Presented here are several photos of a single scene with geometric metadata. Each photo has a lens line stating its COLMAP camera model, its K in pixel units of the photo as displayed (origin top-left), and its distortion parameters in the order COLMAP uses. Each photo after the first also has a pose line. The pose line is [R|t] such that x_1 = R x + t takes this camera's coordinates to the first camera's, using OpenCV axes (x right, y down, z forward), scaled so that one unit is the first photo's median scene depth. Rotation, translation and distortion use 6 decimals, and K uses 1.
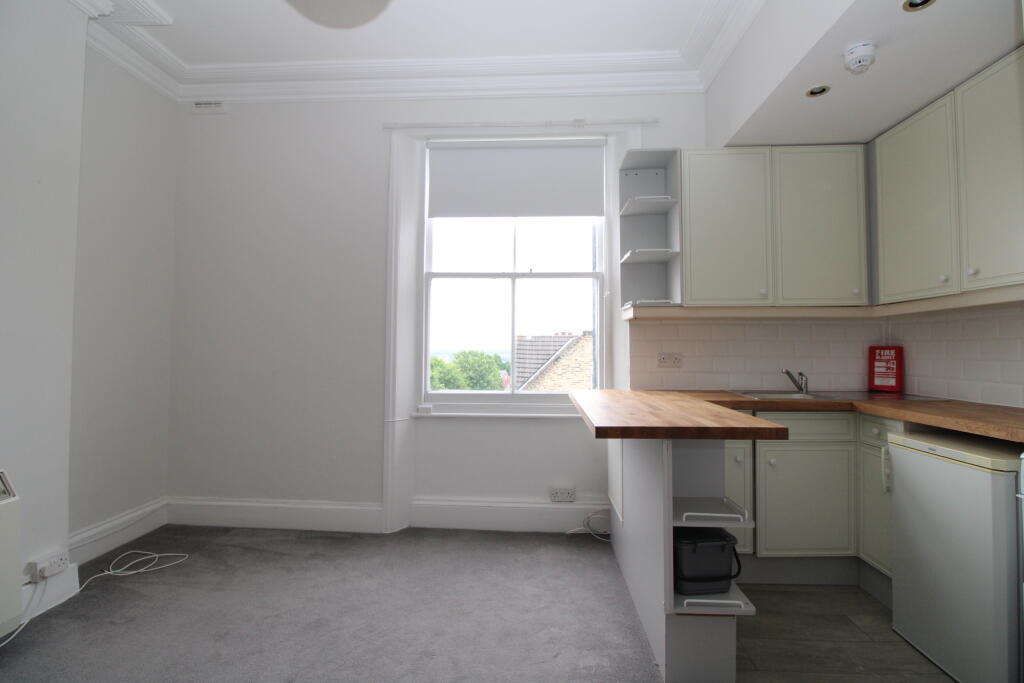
lens RADIAL K [[475.0, 0, 509.6], [0, 475.0, 338.2], [0, 0, 1]] dist [0.002495, -0.013844]
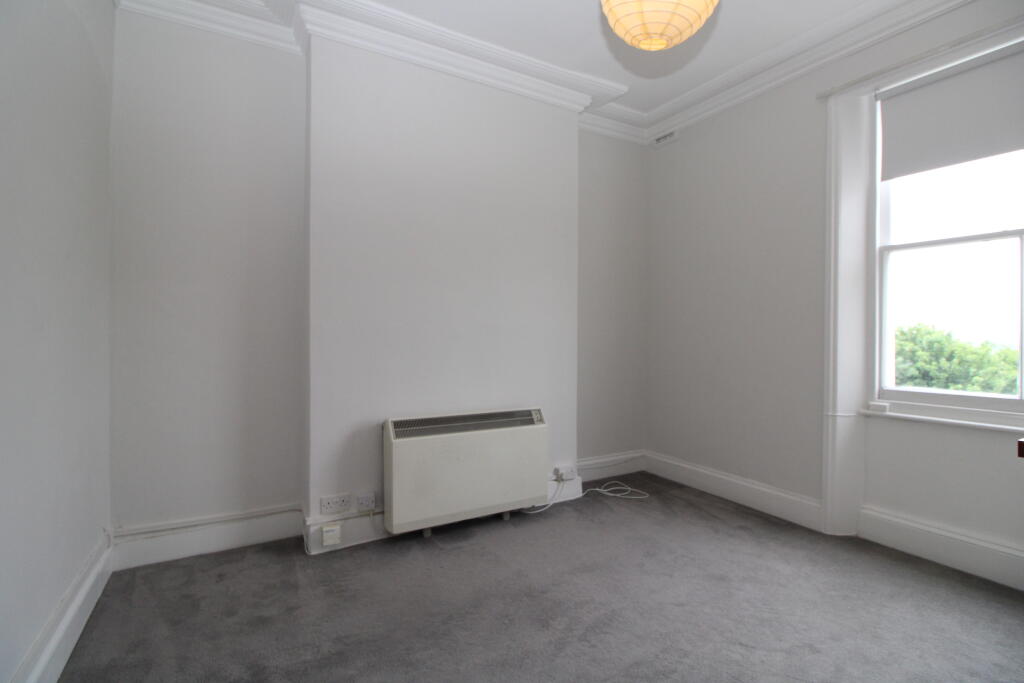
lens RADIAL K [[478.9, 0, 512.0], [0, 478.9, 341.5], [0, 0, 1]] dist [0.001128, -0.012737]
pose [[0.548964, 0.007522, -0.835812, 0.192968], [0.017181, 0.999647, 0.020282, 0.002359], [0.835669, -0.025494, 0.548641, -0.024902]]
